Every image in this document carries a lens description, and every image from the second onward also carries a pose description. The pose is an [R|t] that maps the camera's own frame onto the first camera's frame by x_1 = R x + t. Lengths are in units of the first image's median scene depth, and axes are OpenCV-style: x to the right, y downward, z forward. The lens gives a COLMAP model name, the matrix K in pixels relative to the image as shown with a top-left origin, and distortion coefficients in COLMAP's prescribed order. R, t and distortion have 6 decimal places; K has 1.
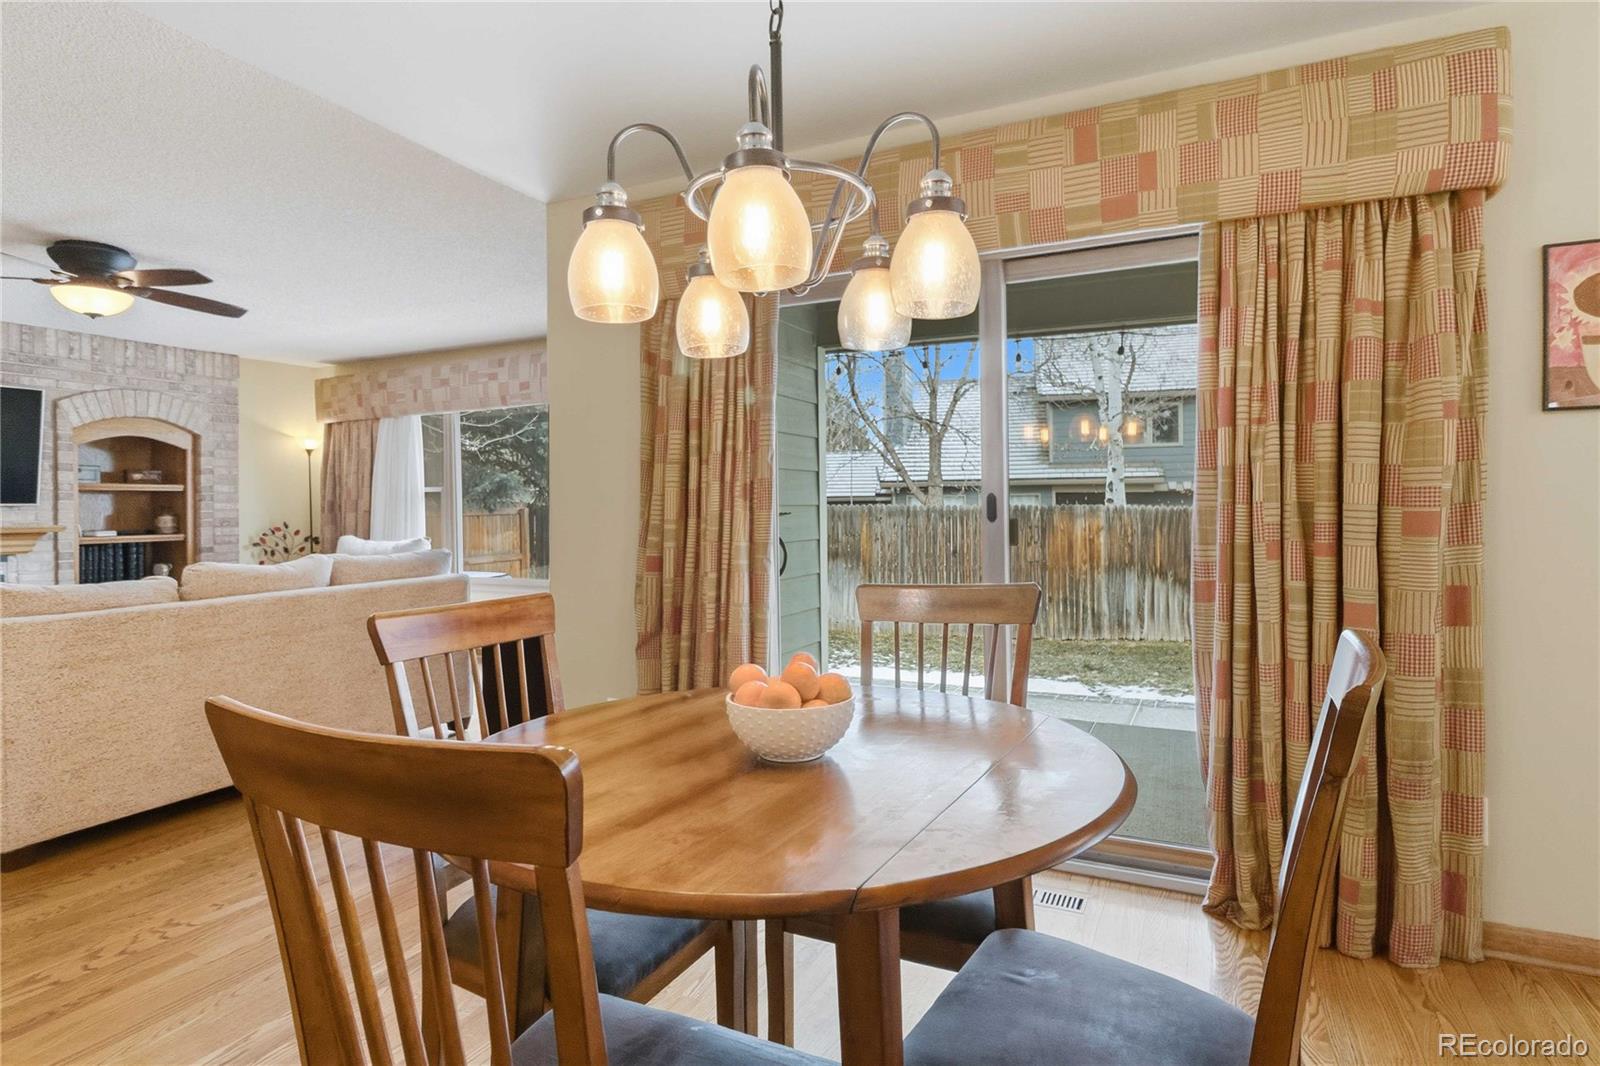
lens RADIAL K [[842.5, 0, 793.0], [0, 842.5, 508.9], [0, 0, 1]] dist [-0.002954, 0.001267]
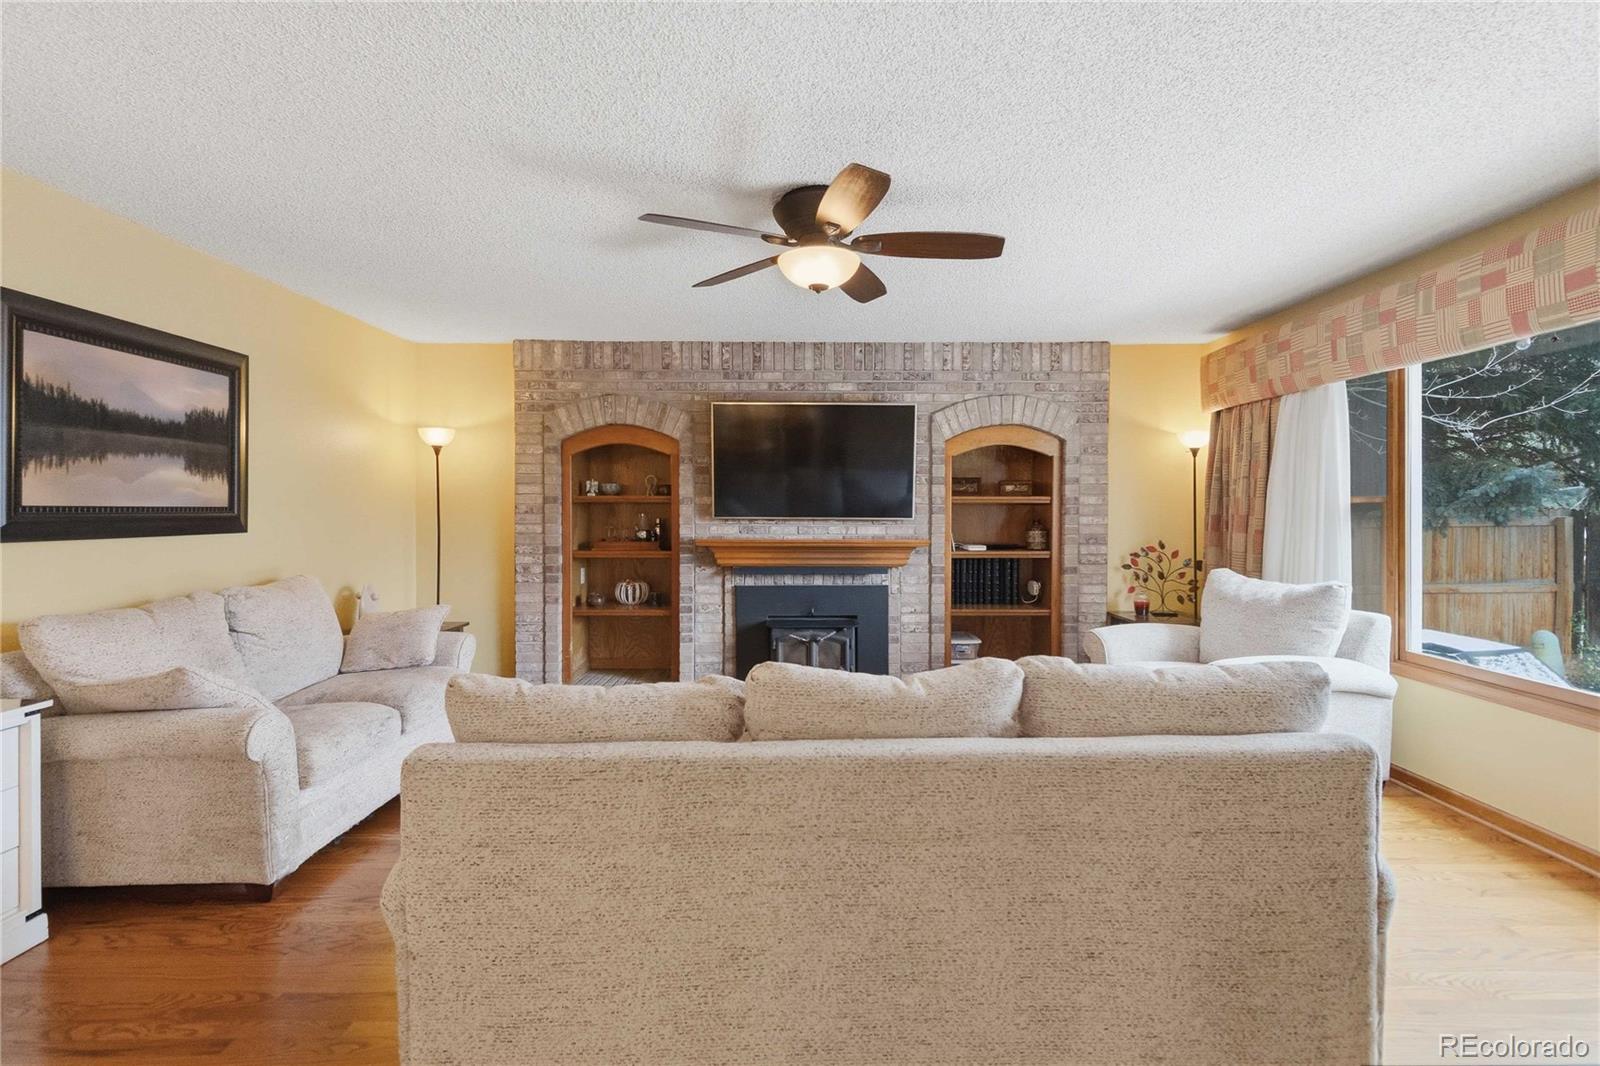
lens RADIAL K [[738.1, 0, 815.4], [0, 738.1, 517.0], [0, 0, 1]] dist [0.002992, 0.000210]
pose [[0.455258, 0.020390, -0.890126, -0.137454], [-0.006077, 0.999786, 0.019794, -0.020577], [0.890339, -0.003602, 0.455285, 0.418244]]
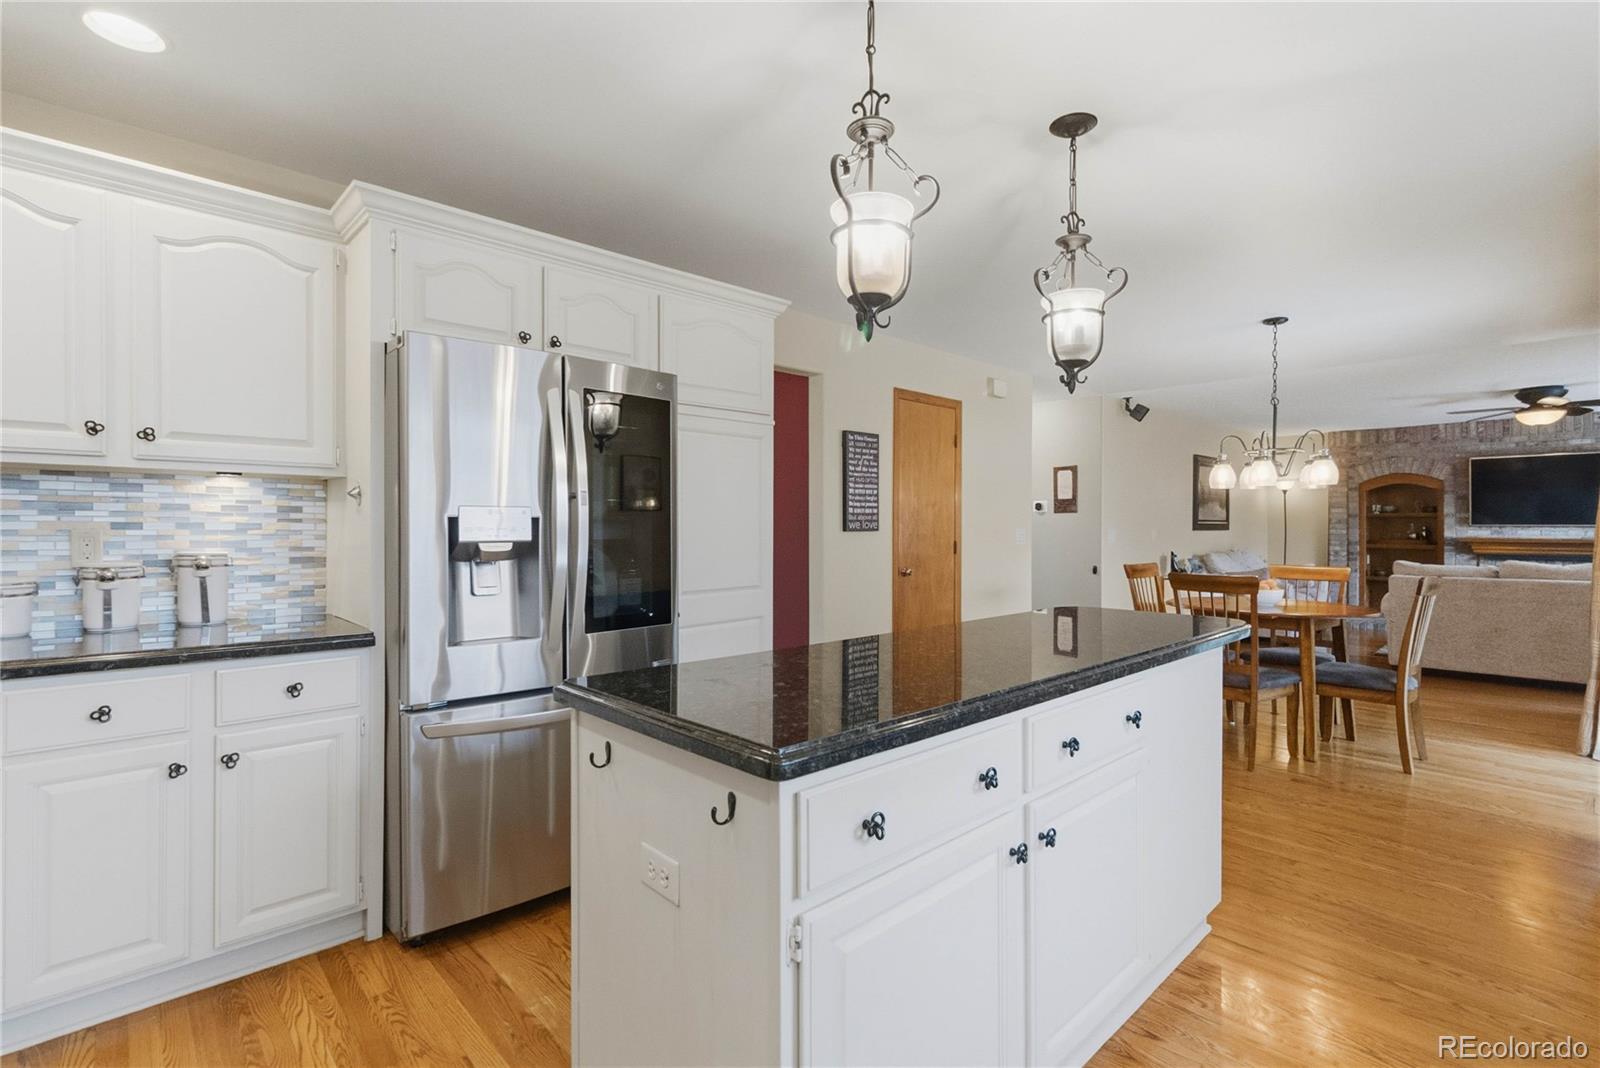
lens RADIAL K [[738.1, 0, 803.5], [0, 738.1, 529.3], [0, 0, 1]] dist [0.002992, 0.000210]
pose [[-0.359121, 0.014323, -0.933181, 0.755368], [0.003538, 0.999896, 0.013985, -0.019539], [0.933284, 0.001720, -0.359134, 0.050999]]
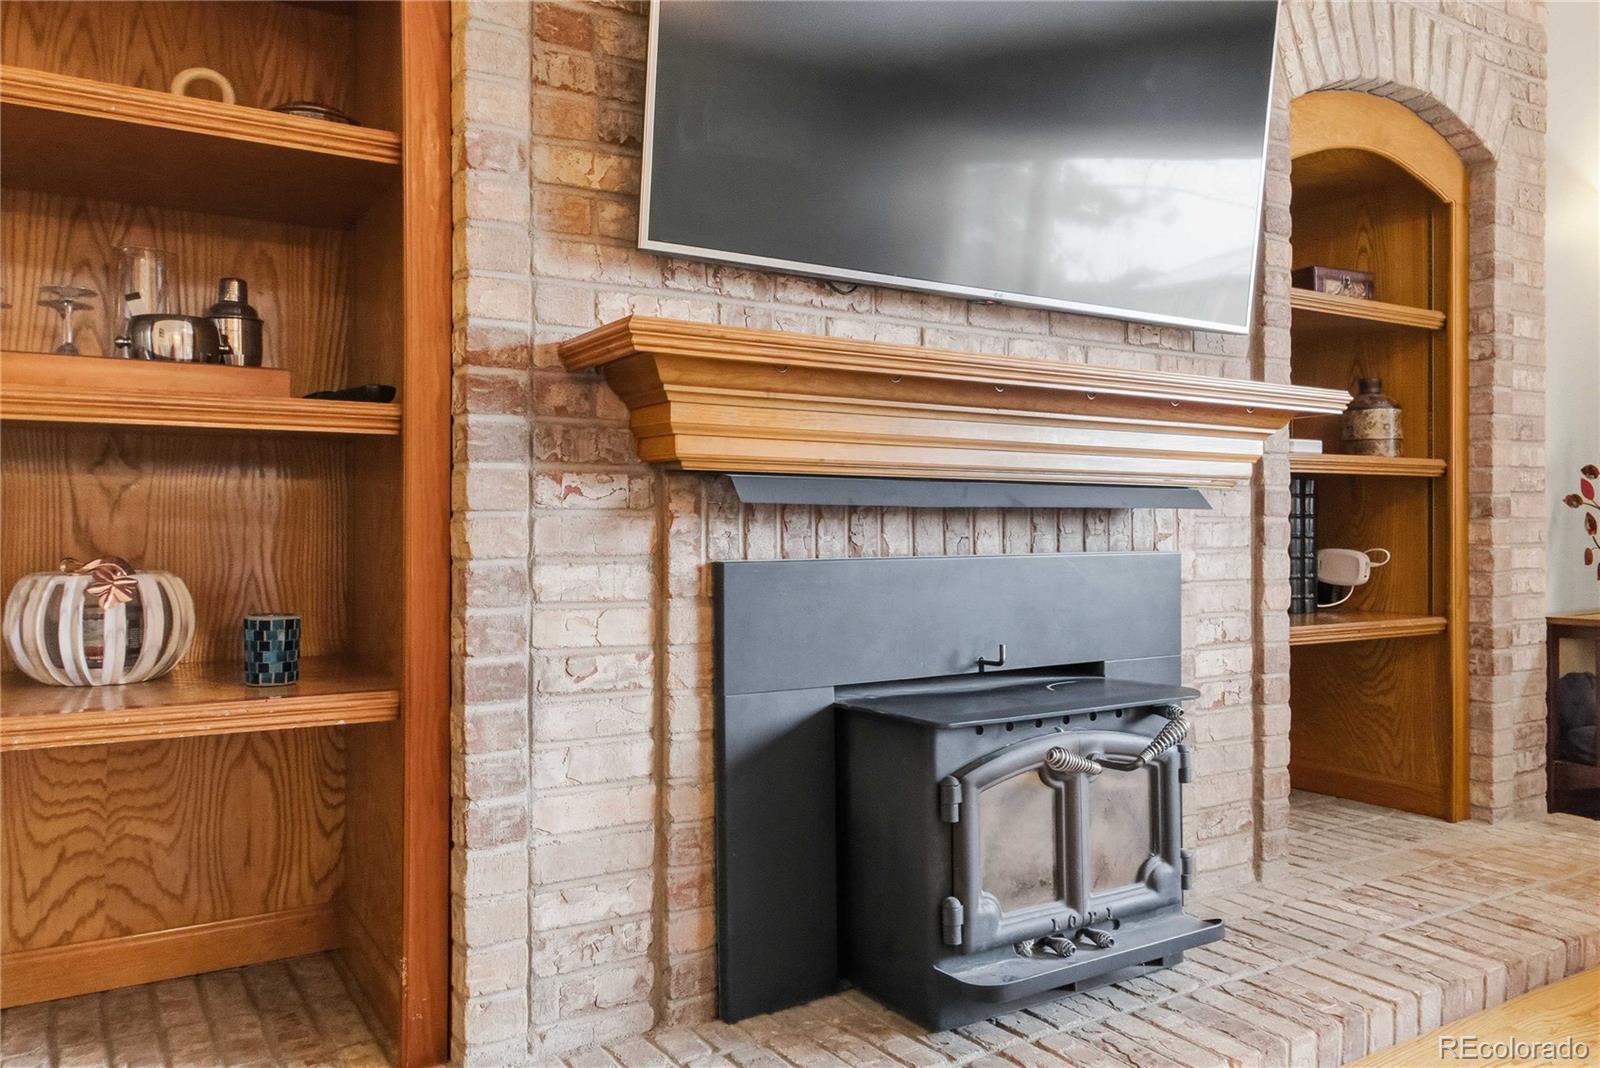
lens RADIAL K [[1176.7, 0, 811.8], [0, 1176.7, 530.6], [0, 0, 1]] dist [0.004466, 0.001733]
pose [[0.850667, 0.008457, -0.525636, -0.687240], [-0.006333, 0.999963, 0.005839, 0.056735], [0.525666, -0.001638, 0.850689, 0.468752]]
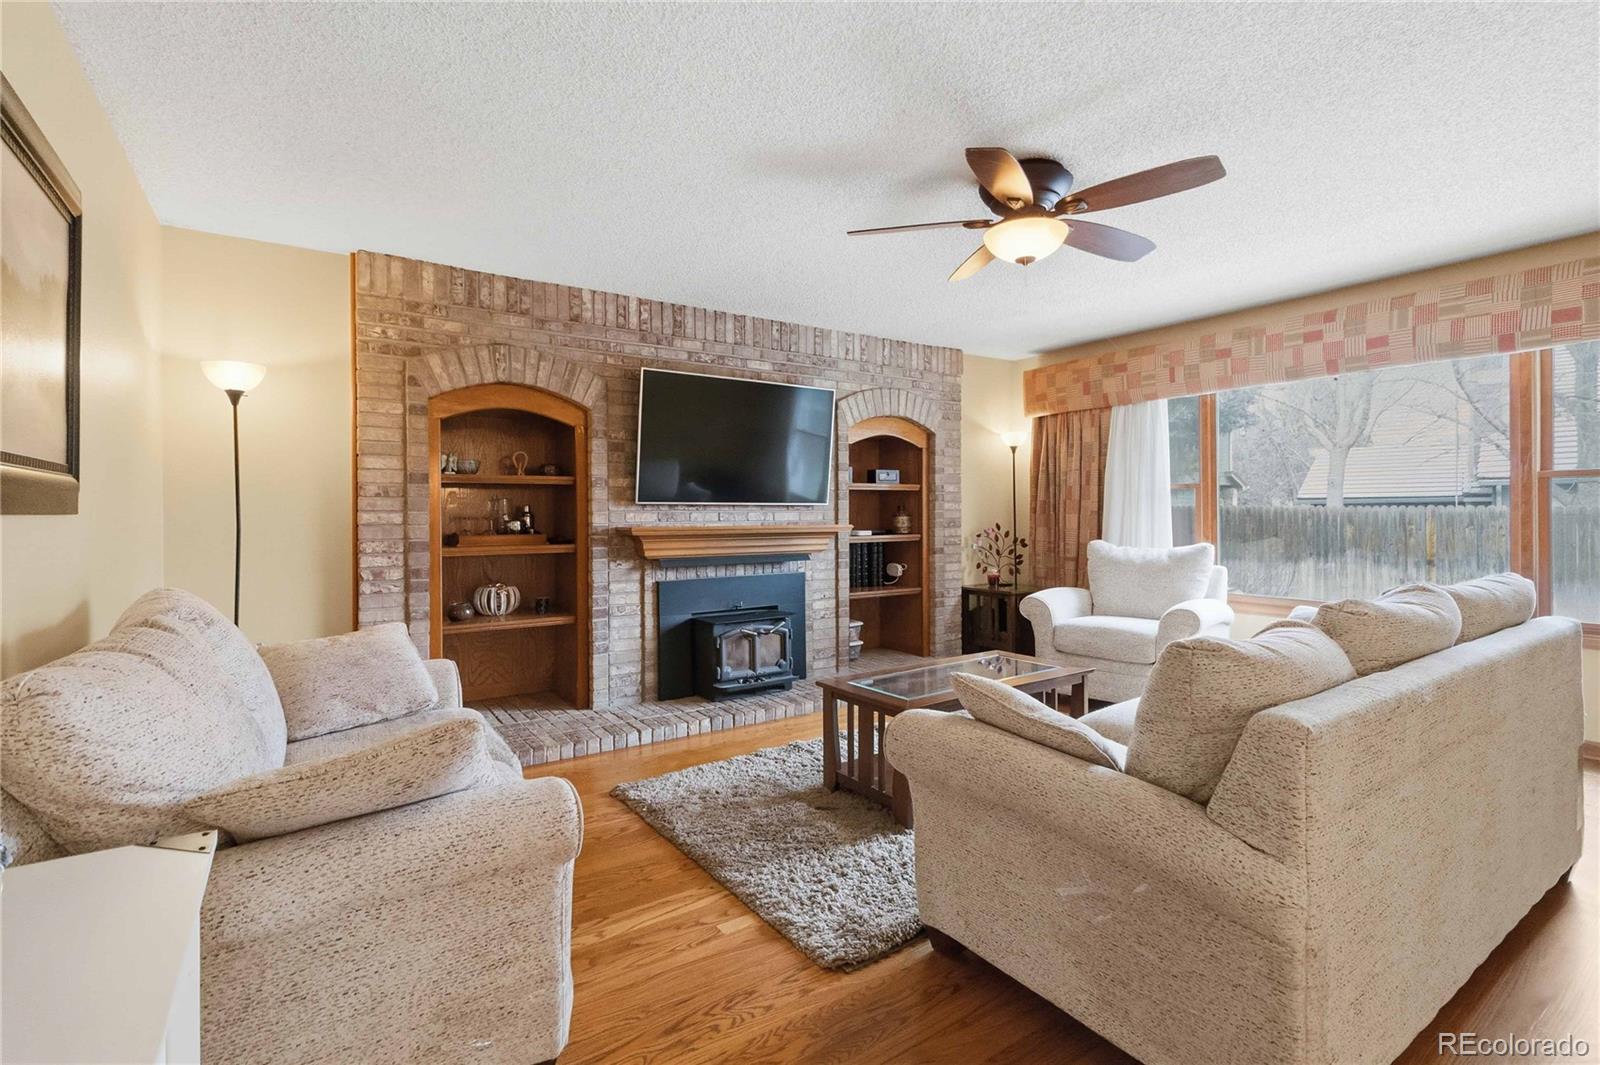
lens RADIAL K [[738.1, 0, 816.0], [0, 738.1, 521.7], [0, 0, 1]] dist [0.002992, 0.000210]
pose [[0.870838, 0.010958, -0.491447, -0.402449], [-0.003072, 0.999853, 0.016850, 0.000733], [0.491560, -0.013164, 0.870744, 0.185499]]
